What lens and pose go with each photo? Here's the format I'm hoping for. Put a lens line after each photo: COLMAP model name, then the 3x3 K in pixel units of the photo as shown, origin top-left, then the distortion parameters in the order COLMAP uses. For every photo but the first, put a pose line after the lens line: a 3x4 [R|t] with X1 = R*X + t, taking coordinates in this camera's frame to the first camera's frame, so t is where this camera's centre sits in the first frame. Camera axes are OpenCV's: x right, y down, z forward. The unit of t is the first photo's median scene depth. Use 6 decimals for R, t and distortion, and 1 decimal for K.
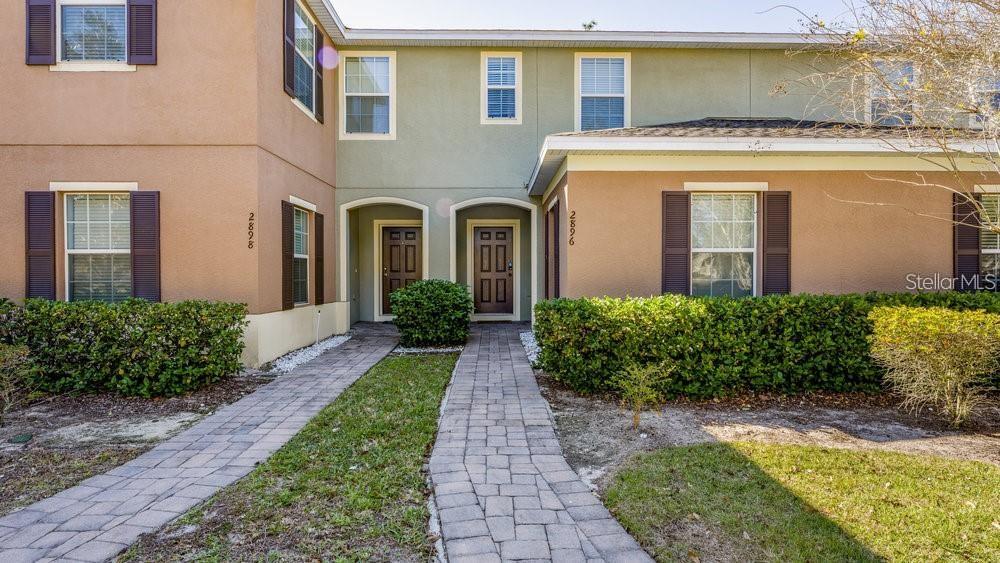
lens RADIAL K [[512.2, 0, 500.0], [0, 512.2, 281.5], [0, 0, 1]] dist [-0.008853, -0.000964]
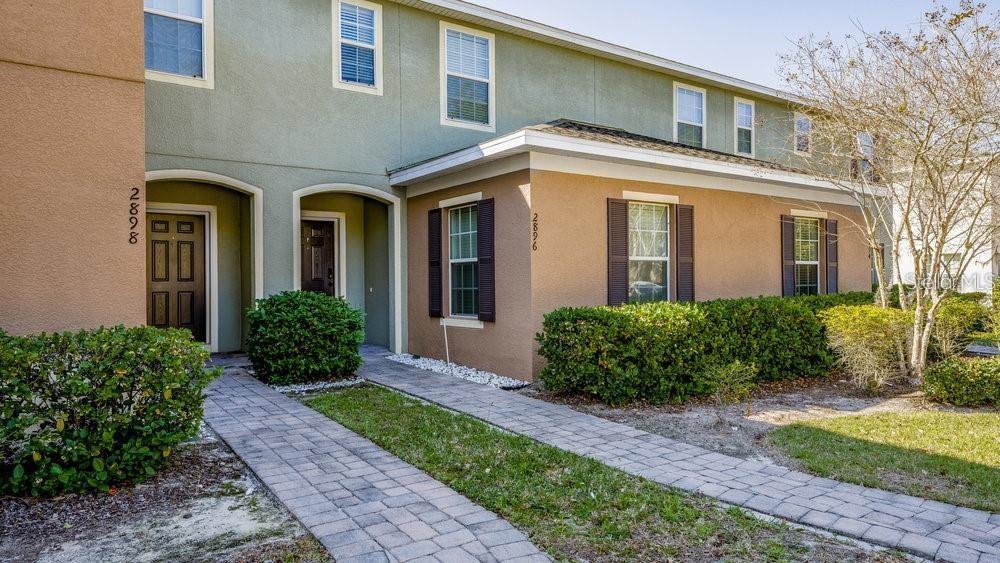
lens RADIAL K [[663.0, 0, 500.0], [0, 663.0, 281.5], [0, 0, 1]] dist [0.020131, 0.001081]
pose [[0.823554, -0.004059, 0.567223, -0.578138], [0.012620, 0.999858, -0.011168, -0.003105], [-0.567097, 0.016356, 0.823489, 0.061571]]
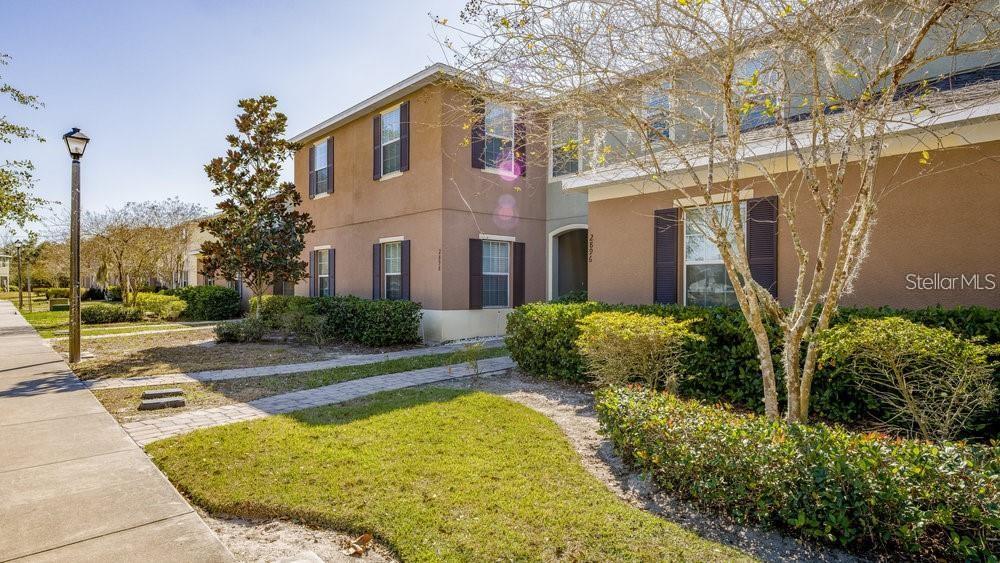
lens RADIAL K [[547.2, 0, 500.0], [0, 547.2, 281.5], [0, 0, 1]] dist [0.000051, -0.000054]
pose [[0.659694, -0.007791, -0.751494, 0.973208], [-0.007917, 0.999819, -0.017315, -0.000422], [0.751492, 0.017372, 0.659513, -0.025781]]
